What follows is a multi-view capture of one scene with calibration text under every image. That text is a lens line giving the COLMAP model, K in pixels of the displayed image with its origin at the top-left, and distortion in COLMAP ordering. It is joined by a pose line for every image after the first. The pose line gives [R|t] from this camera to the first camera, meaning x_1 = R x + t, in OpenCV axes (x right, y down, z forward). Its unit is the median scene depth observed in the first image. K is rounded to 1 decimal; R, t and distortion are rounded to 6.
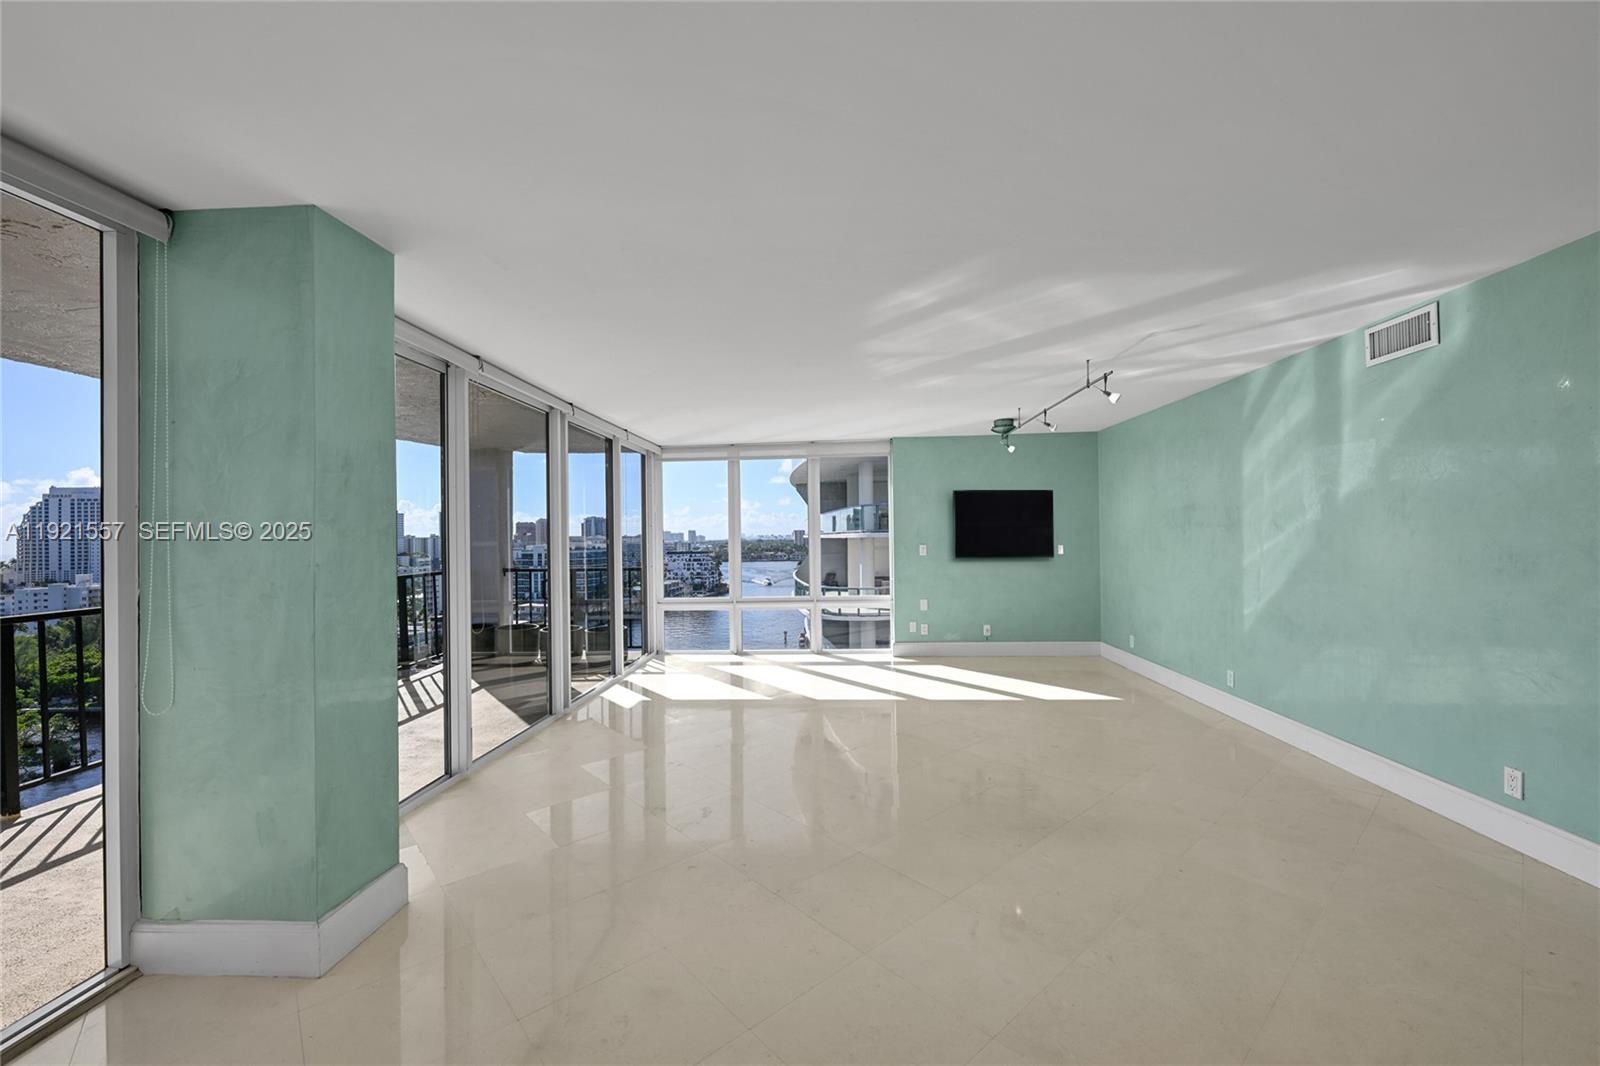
lens RADIAL K [[630.8, 0, 795.6], [0, 630.8, 524.1], [0, 0, 1]] dist [-0.001046, 0.000098]
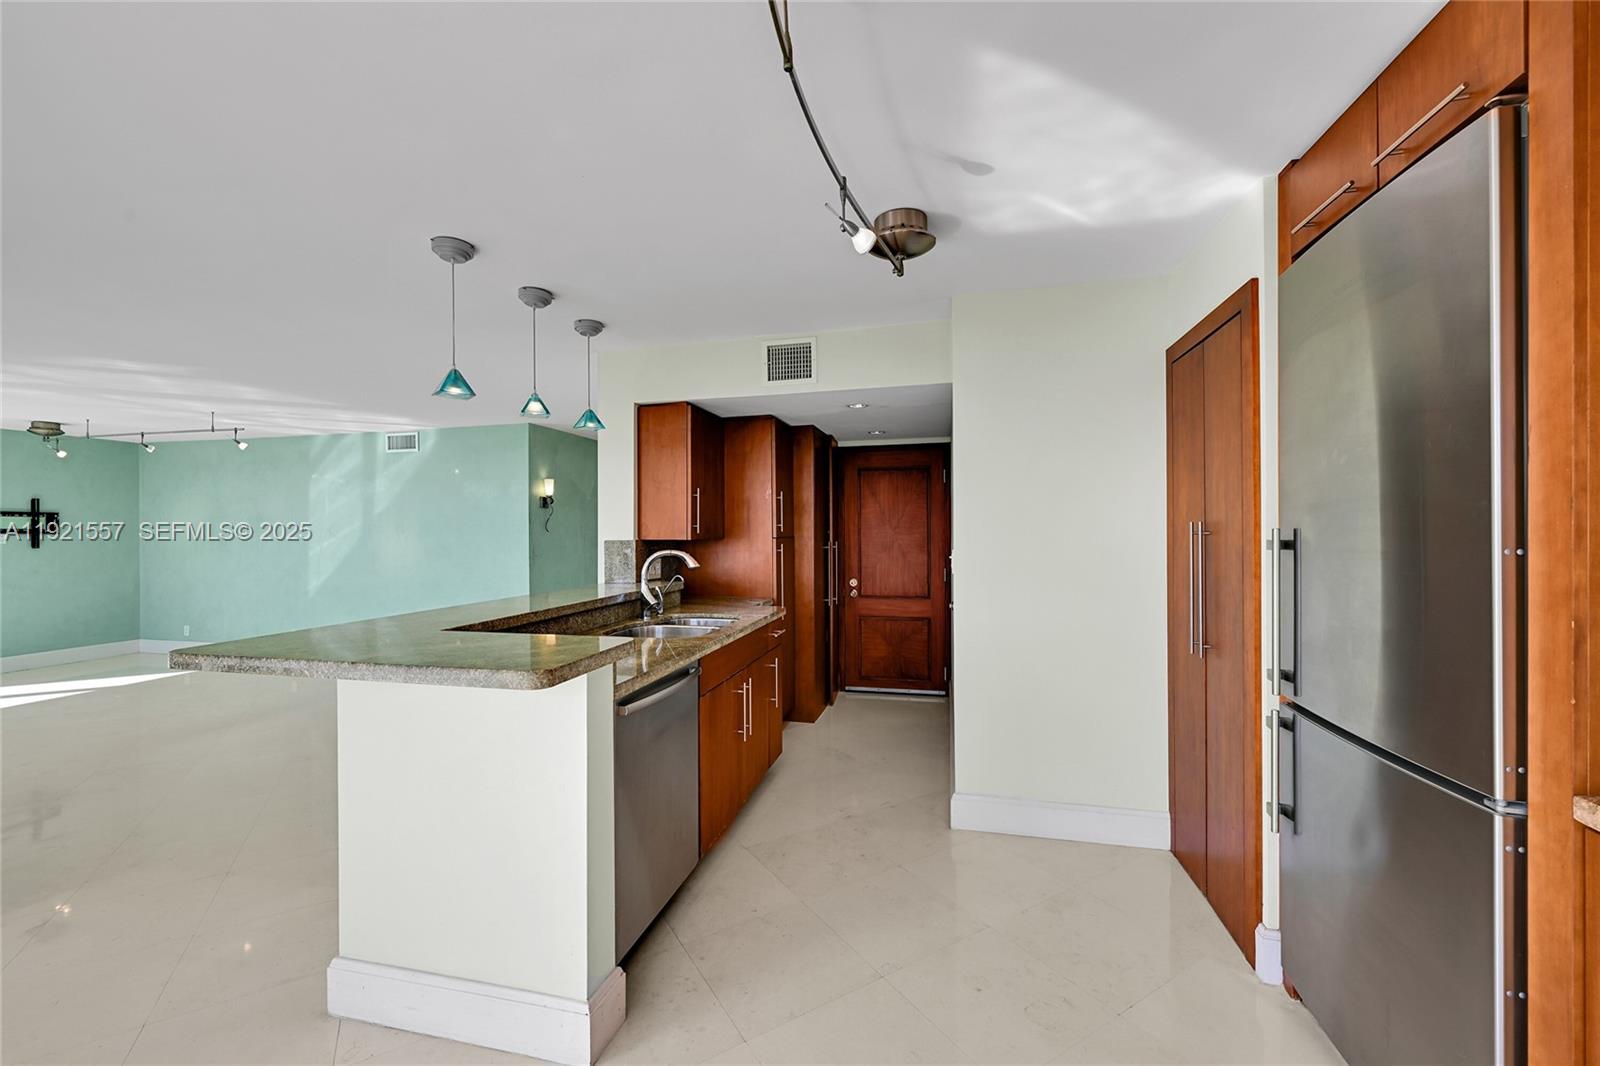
lens RADIAL K [[630.8, 0, 796.8], [0, 630.8, 533.6], [0, 0, 1]] dist [-0.001046, 0.000098]
pose [[0.164430, 0.013427, 0.986297, -0.386636], [-0.017065, 0.999796, -0.010765, -0.000823], [-0.986241, -0.015061, 0.164626, -0.277993]]
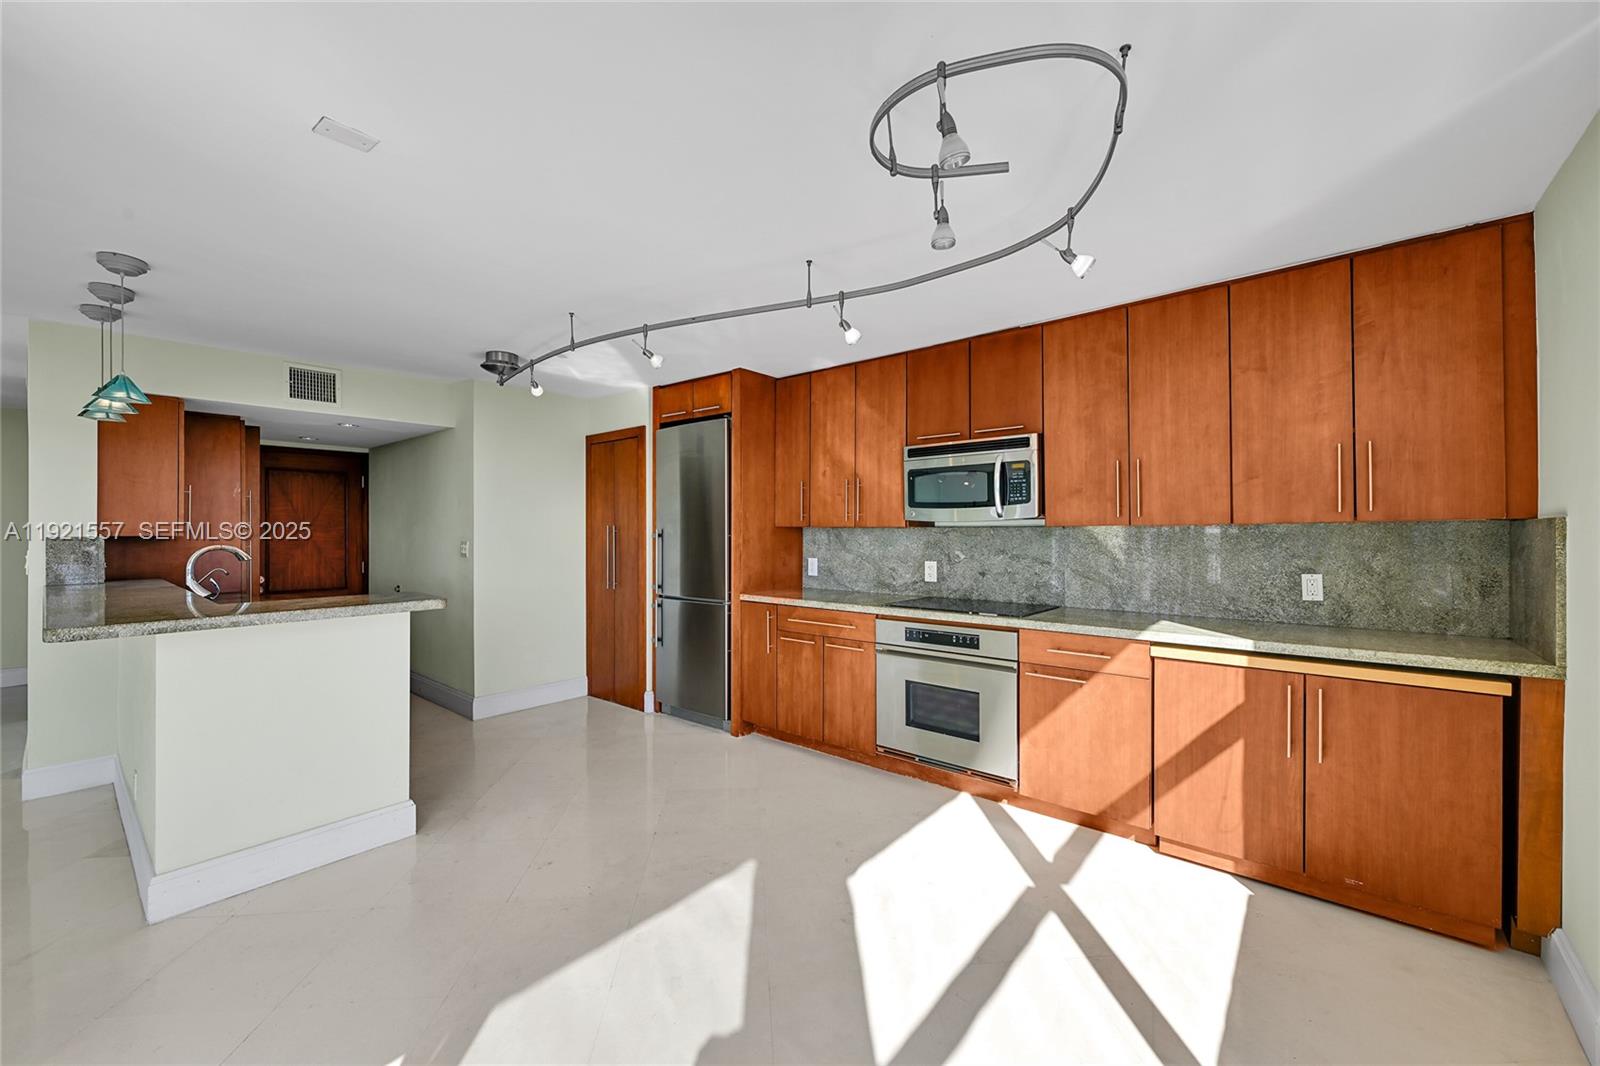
lens RADIAL K [[630.8, 0, 794.4], [0, 630.8, 533.0], [0, 0, 1]] dist [-0.001046, 0.000098]
pose [[-0.806543, 0.014069, 0.591008, -0.607271], [0.001587, 0.999765, -0.021633, 0.009672], [-0.591173, -0.016510, -0.806375, 0.018363]]
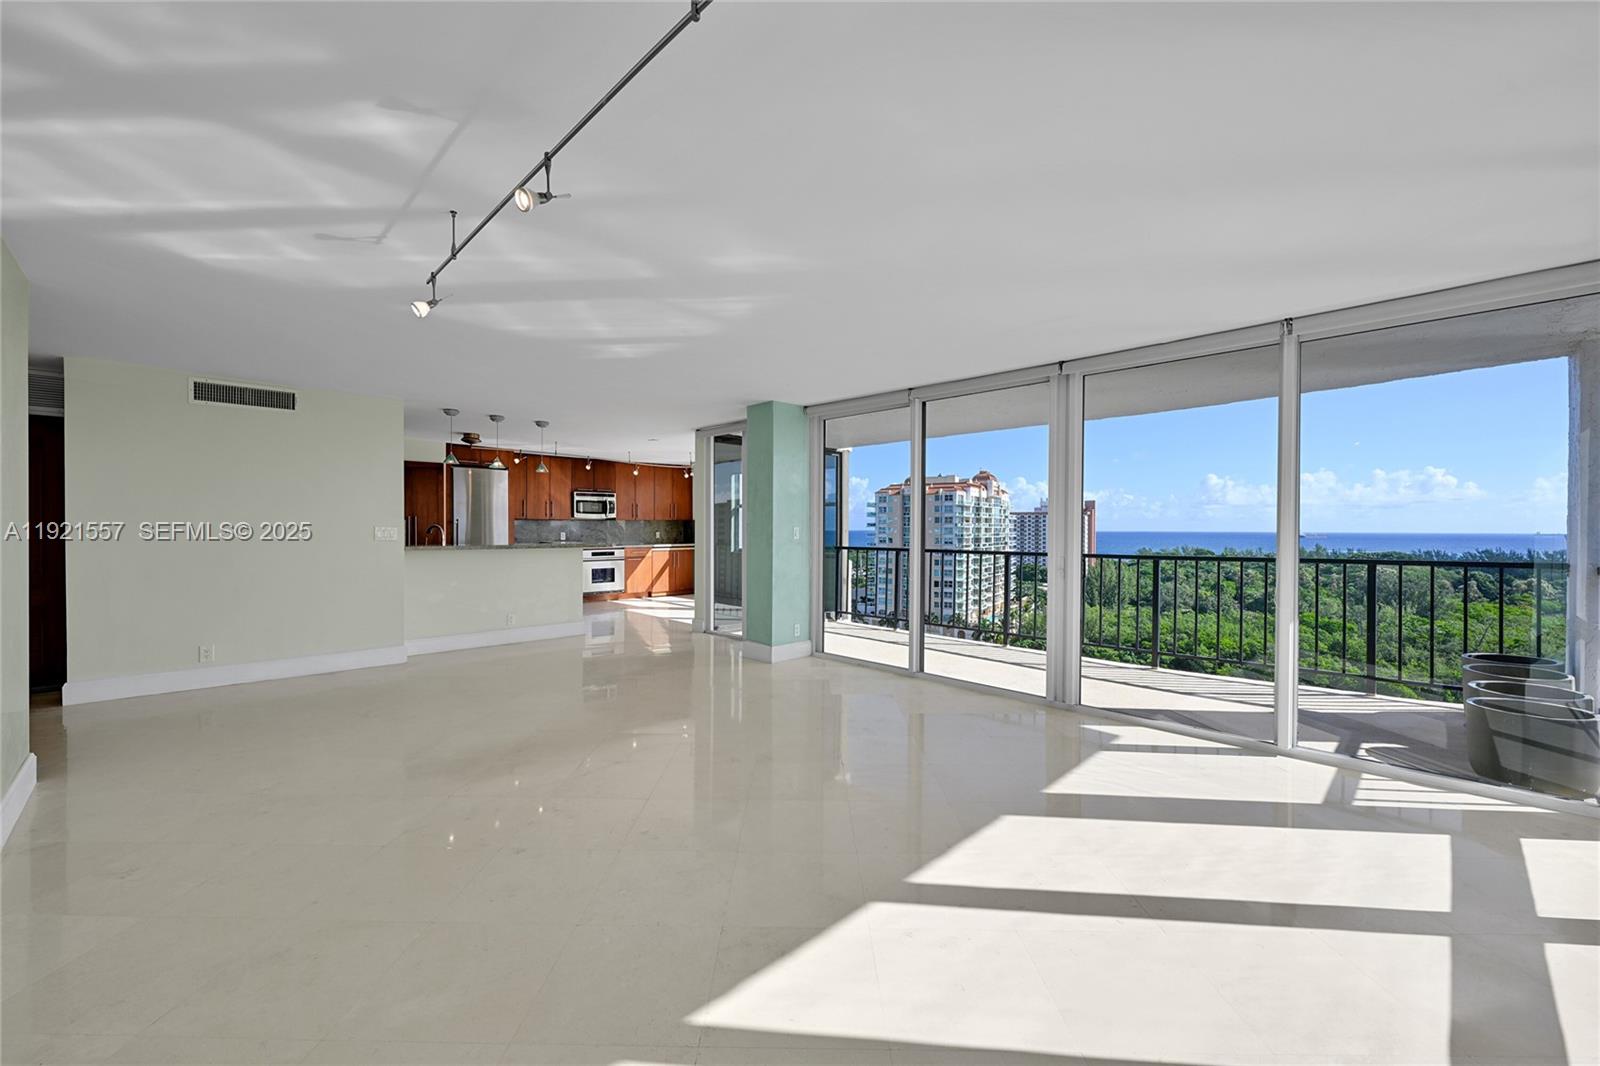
lens RADIAL K [[630.8, 0, 795.8], [0, 630.8, 533.0], [0, 0, 1]] dist [-0.001046, 0.000098]
pose [[-0.666402, 0.021356, -0.745287, 0.395742], [0.022886, 0.999705, 0.008183, 0.024921], [0.745242, -0.011604, -0.666694, 0.935961]]
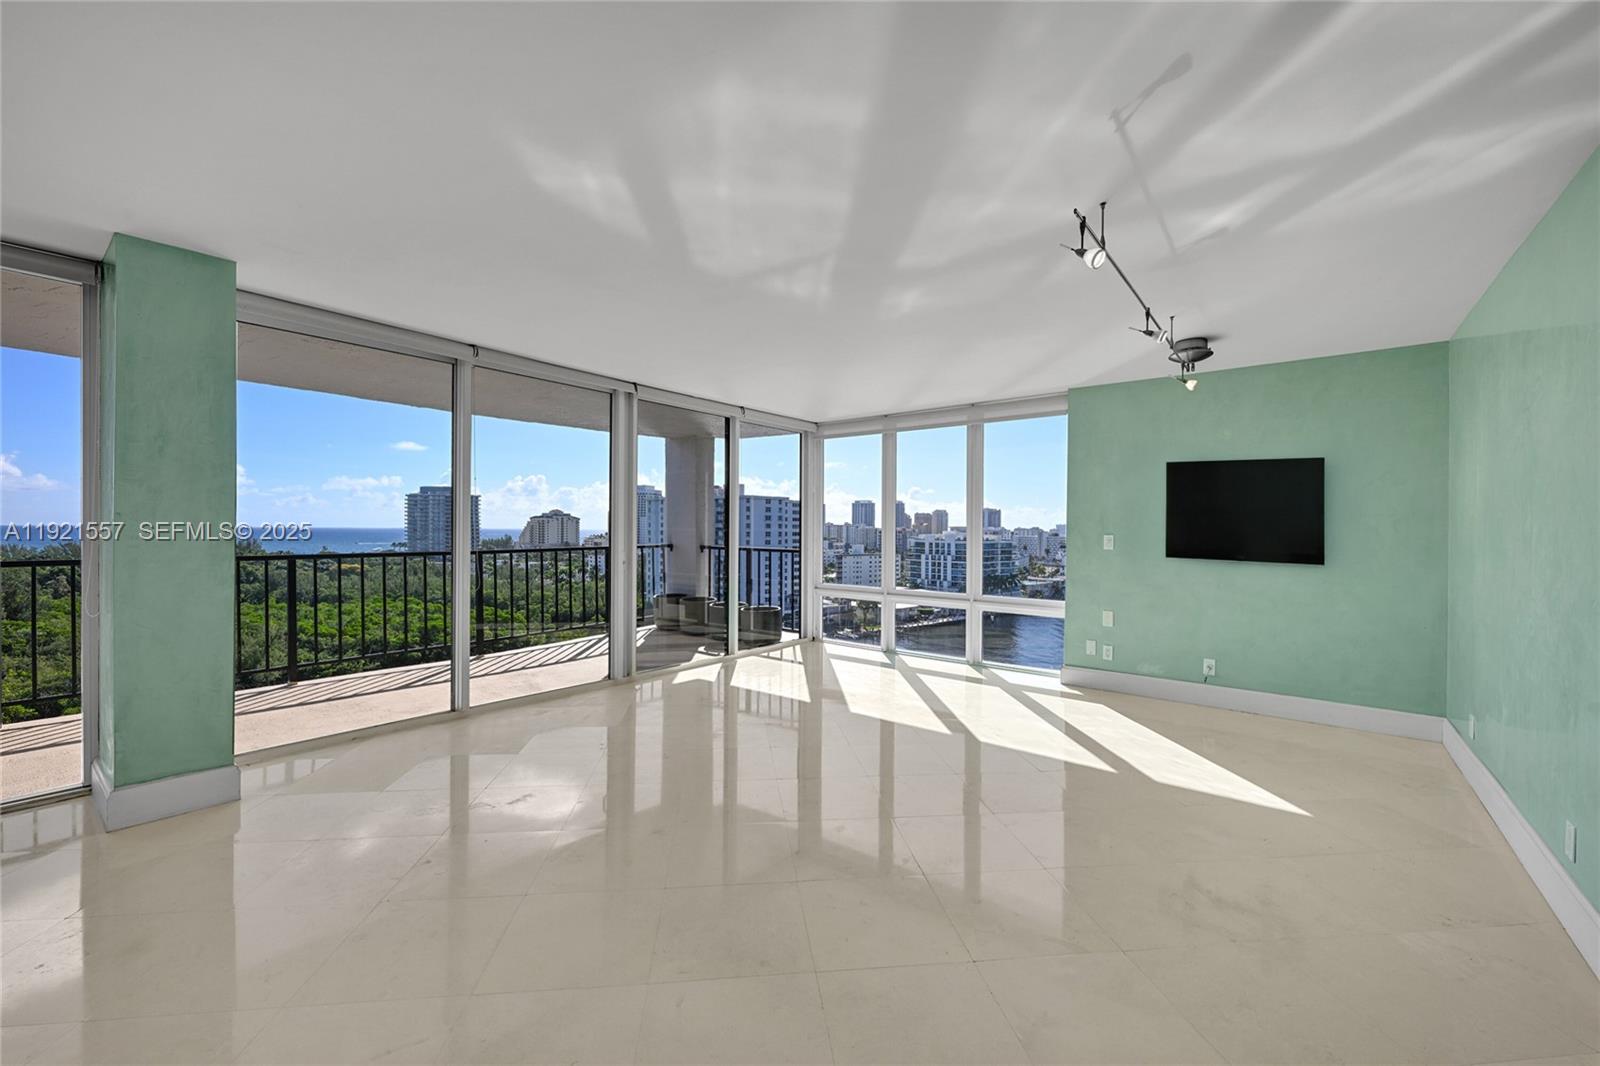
lens RADIAL K [[630.8, 0, 794.5], [0, 630.8, 525.3], [0, 0, 1]] dist [-0.001046, 0.000098]
pose [[0.821305, 0.022205, -0.570056, 0.320030], [-0.013317, 0.999716, 0.019756, 0.012620], [0.570333, -0.008634, 0.821368, 0.210115]]
